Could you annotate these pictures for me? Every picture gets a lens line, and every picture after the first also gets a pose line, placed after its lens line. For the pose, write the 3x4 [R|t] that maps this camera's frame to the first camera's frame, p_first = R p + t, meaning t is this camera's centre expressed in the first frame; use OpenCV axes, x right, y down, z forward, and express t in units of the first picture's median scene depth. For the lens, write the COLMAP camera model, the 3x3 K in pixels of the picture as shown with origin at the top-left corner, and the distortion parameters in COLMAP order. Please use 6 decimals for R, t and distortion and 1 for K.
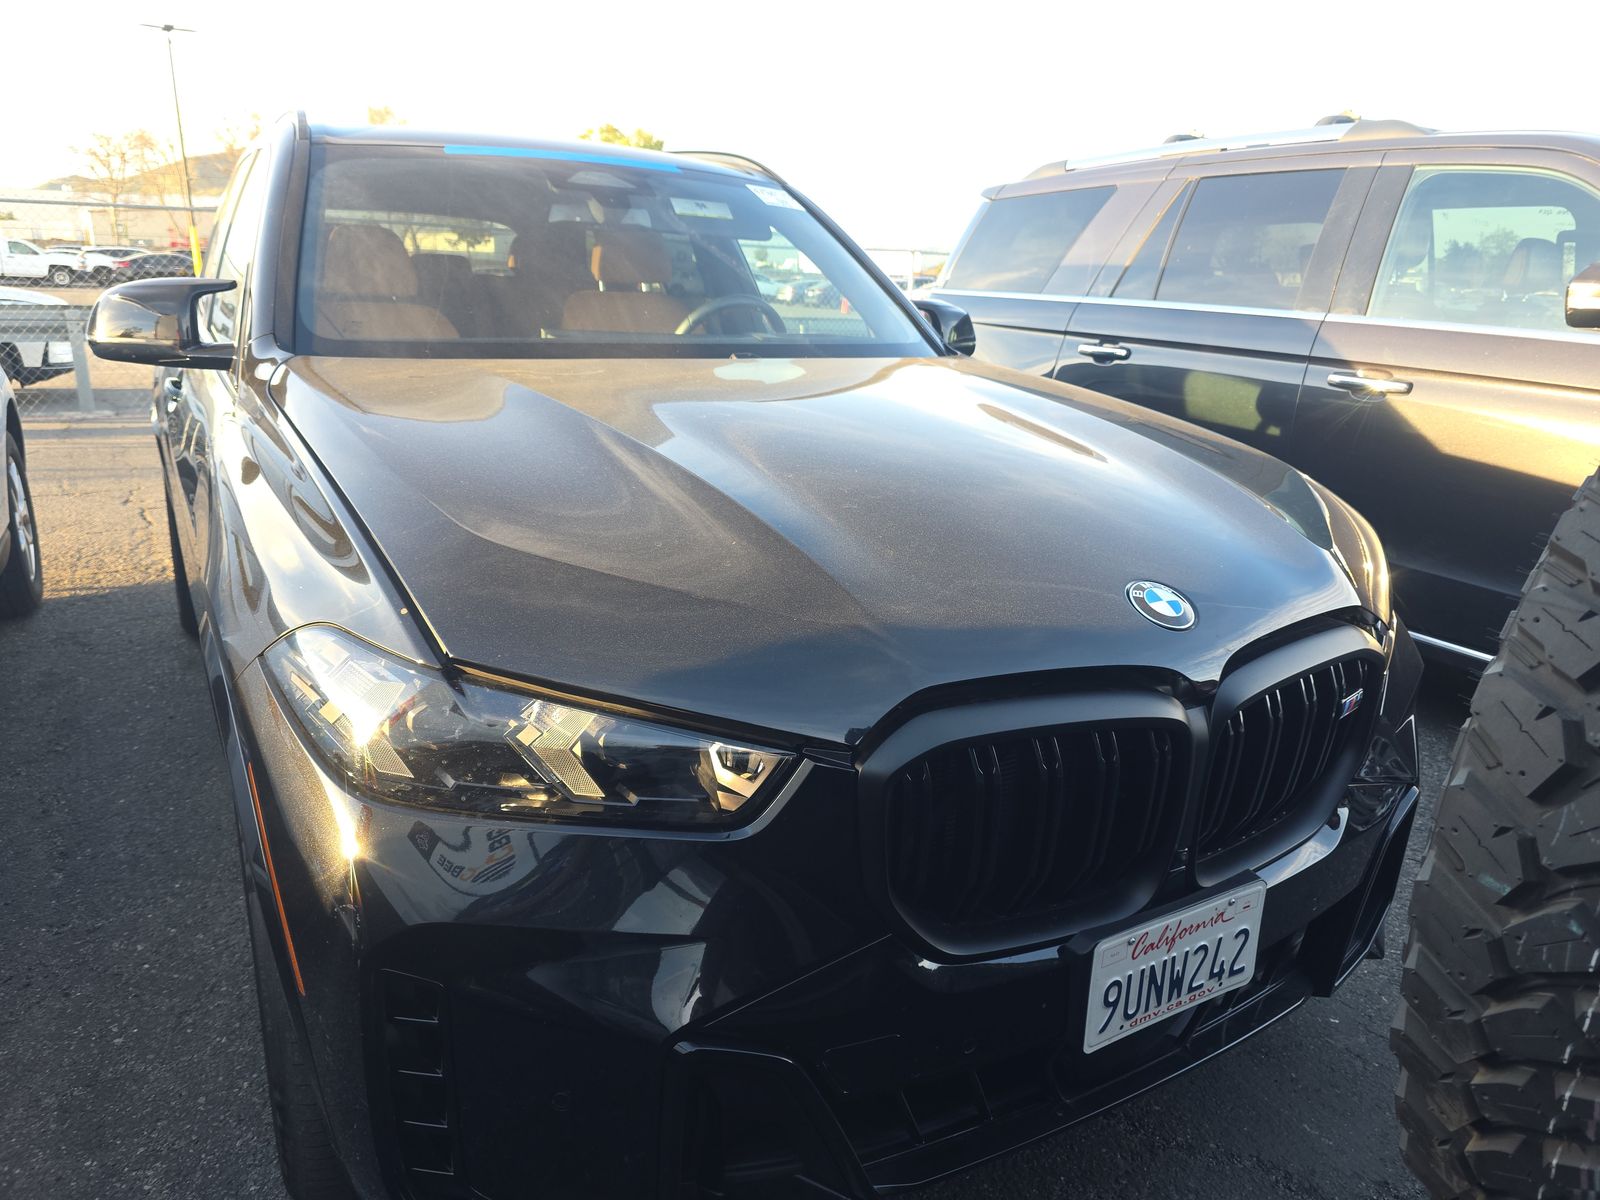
lens RADIAL K [[1084.6, 0, 801.4], [0, 1084.6, 578.5], [0, 0, 1]] dist [0.071526, -0.070728]
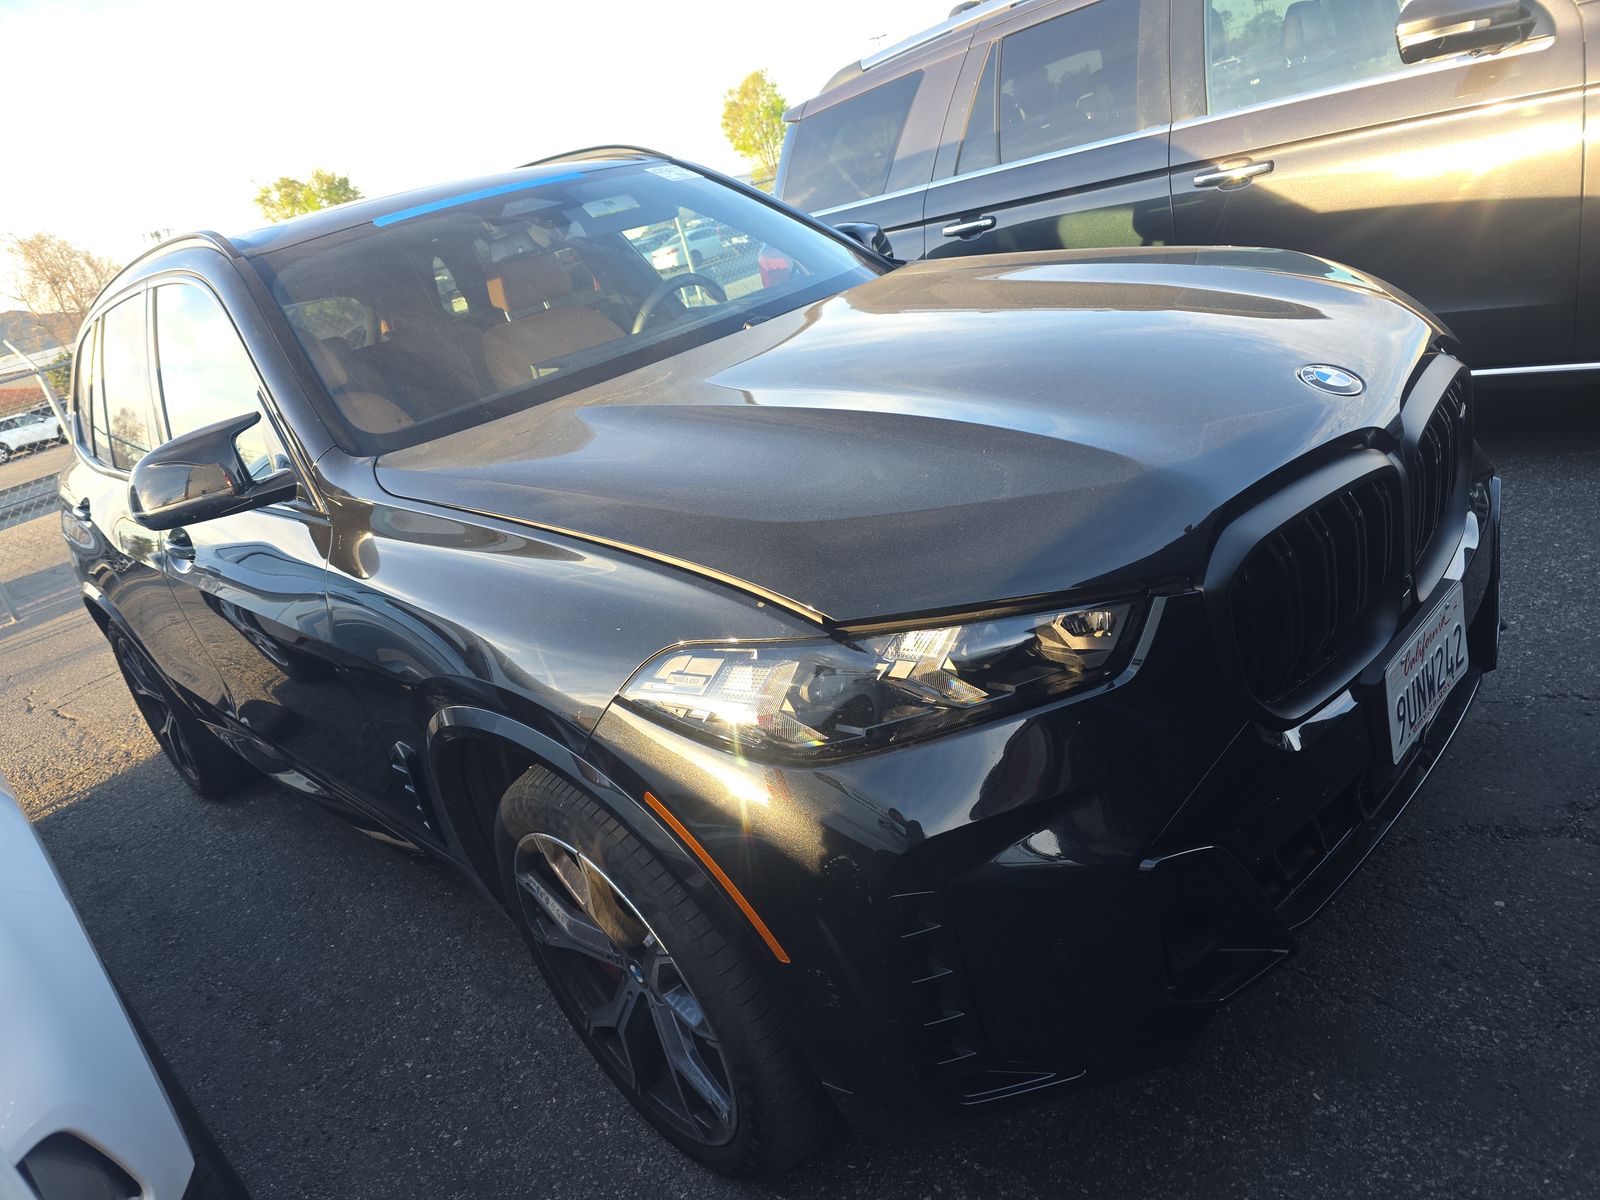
lens RADIAL K [[1084.6, 0, 801.4], [0, 1084.6, 578.5], [0, 0, 1]] dist [0.071526, -0.070728]
pose [[0.930675, -0.347093, 0.115628, -0.189302], [0.342036, 0.937661, 0.061670, -0.020189], [-0.129825, -0.017845, 0.991376, -0.036318]]
